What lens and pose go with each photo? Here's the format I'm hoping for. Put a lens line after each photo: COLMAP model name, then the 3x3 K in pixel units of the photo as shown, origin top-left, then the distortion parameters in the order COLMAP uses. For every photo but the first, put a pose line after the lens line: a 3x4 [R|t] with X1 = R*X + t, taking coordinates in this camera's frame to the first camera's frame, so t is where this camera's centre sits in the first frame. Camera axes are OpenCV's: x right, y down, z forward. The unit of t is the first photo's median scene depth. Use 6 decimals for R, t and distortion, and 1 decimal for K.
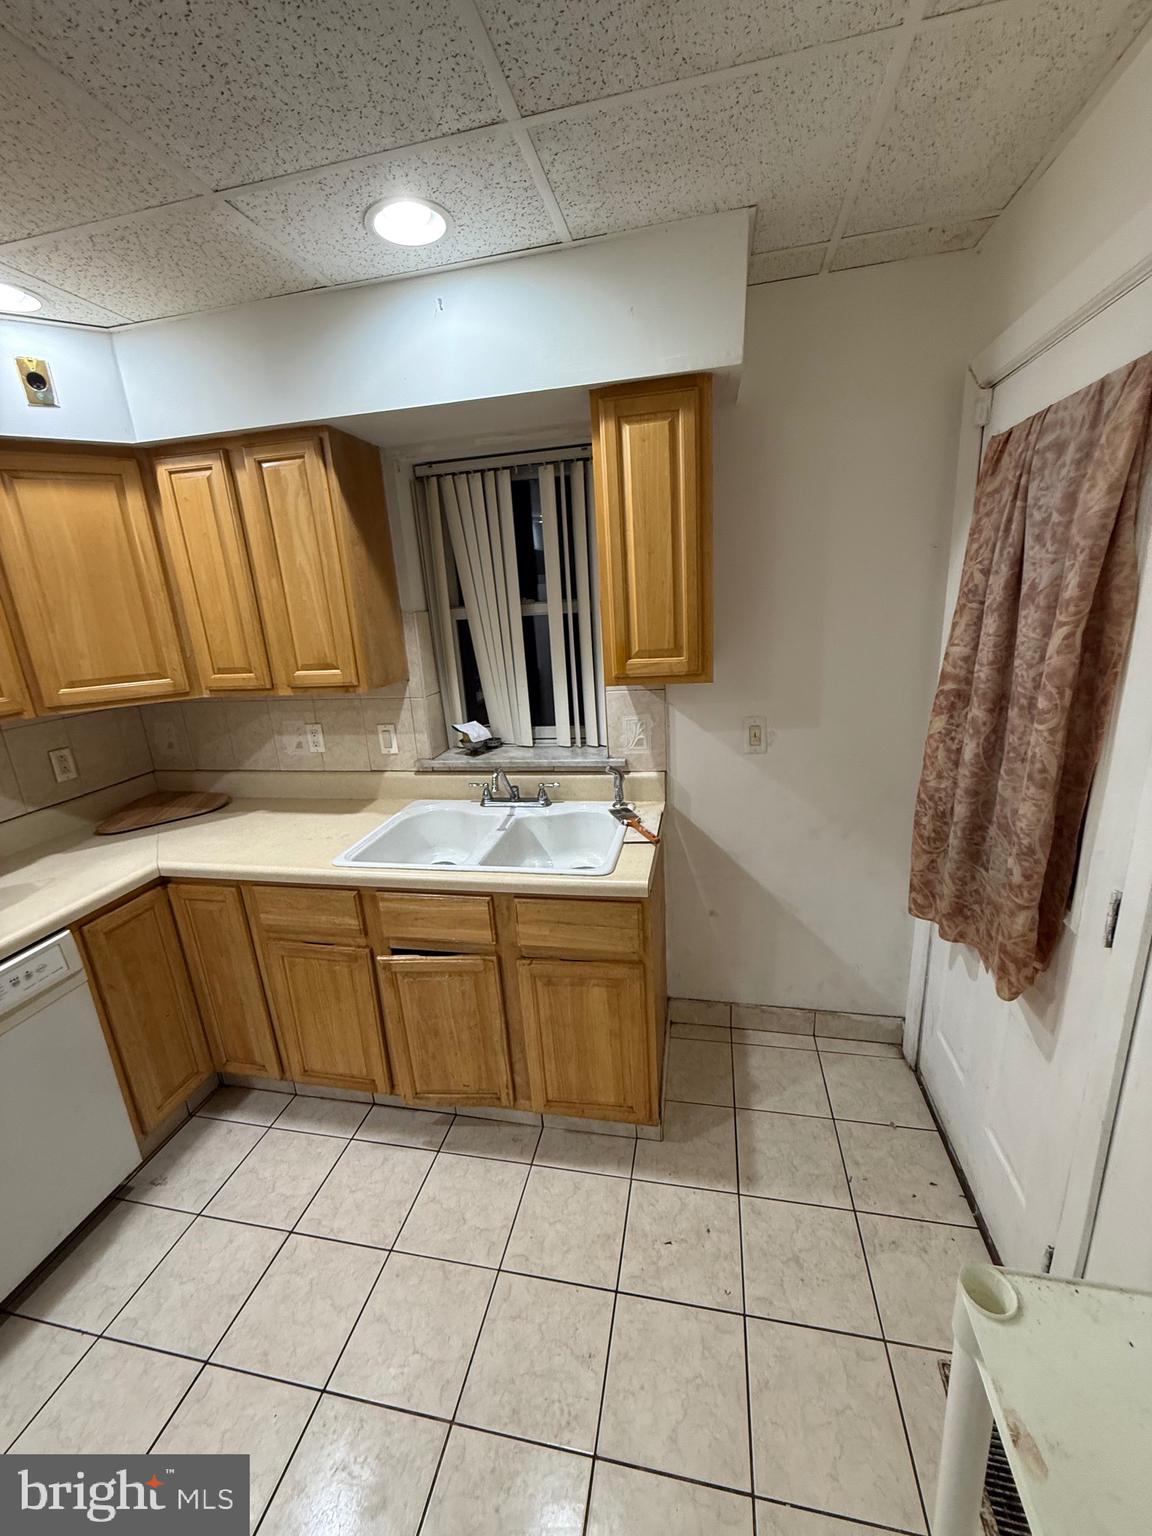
lens RADIAL K [[612.9, 0, 576.0], [0, 612.9, 768.0], [0, 0, 1]] dist [0.000307, 0.000056]
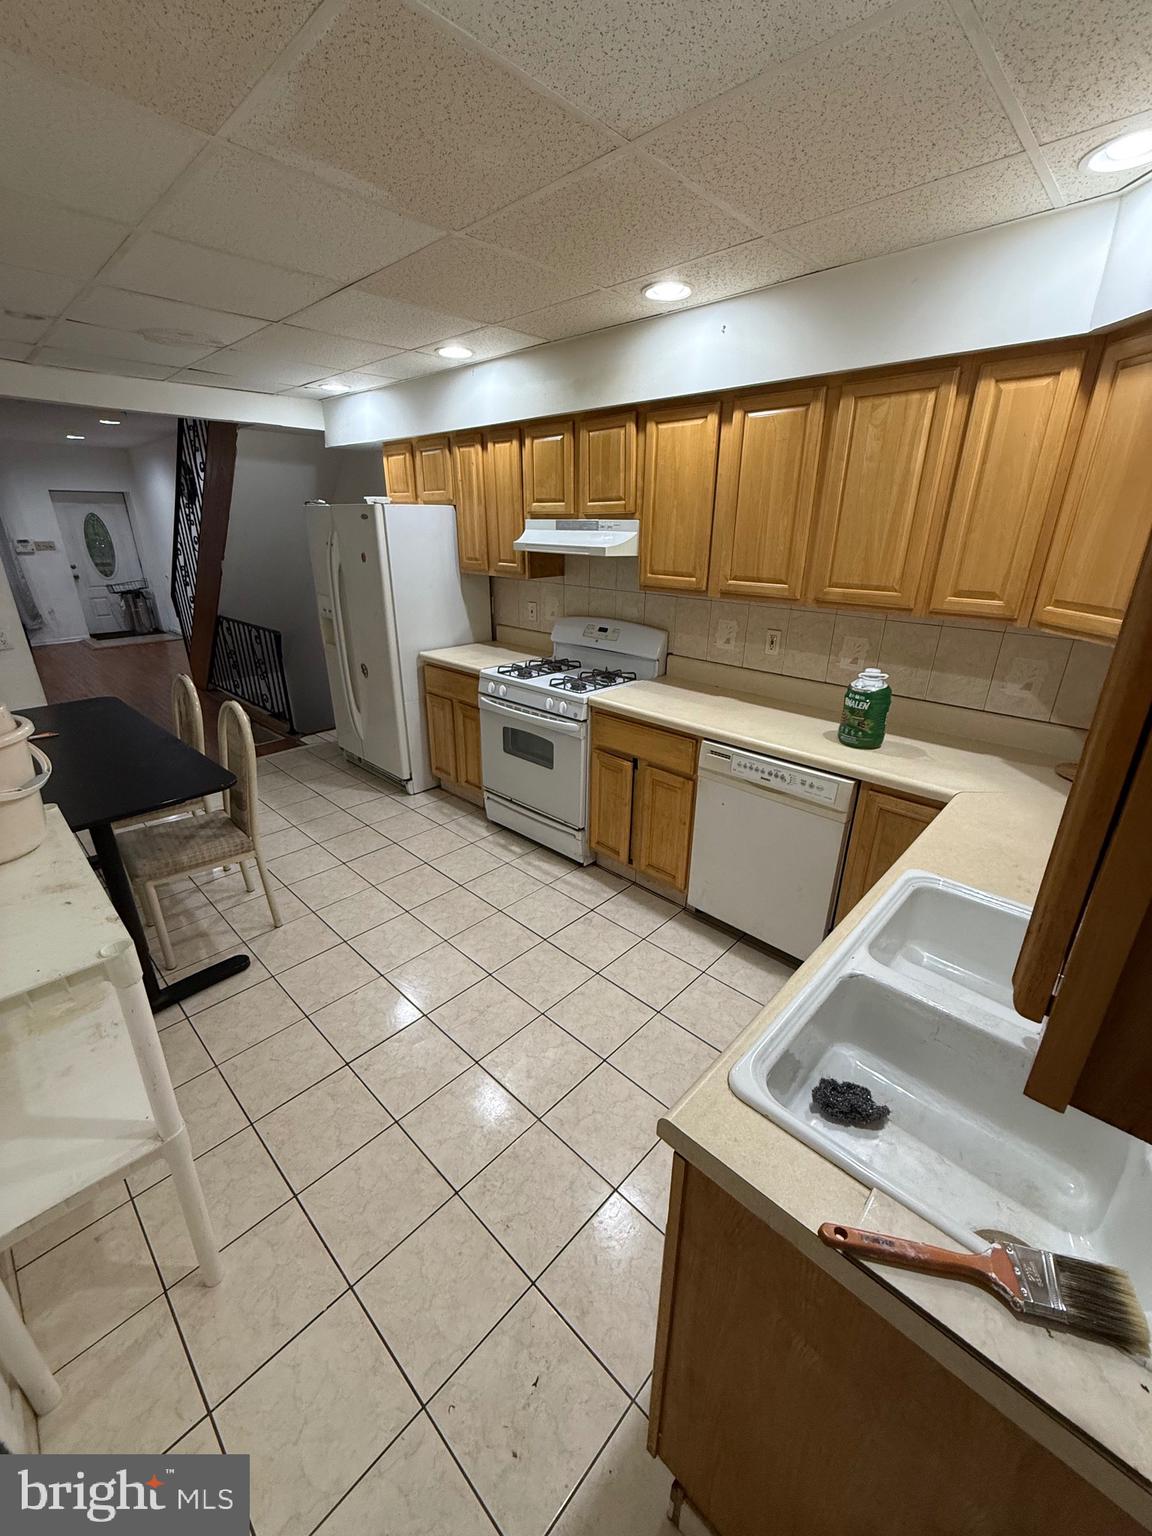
lens RADIAL K [[612.9, 0, 576.0], [0, 612.9, 768.0], [0, 0, 1]] dist [0.000307, 0.000056]
pose [[-0.527470, 0.362979, -0.768128, 0.439624], [-0.213093, 0.818706, 0.533209, -0.312295], [0.822415, 0.444935, -0.354495, 0.953903]]
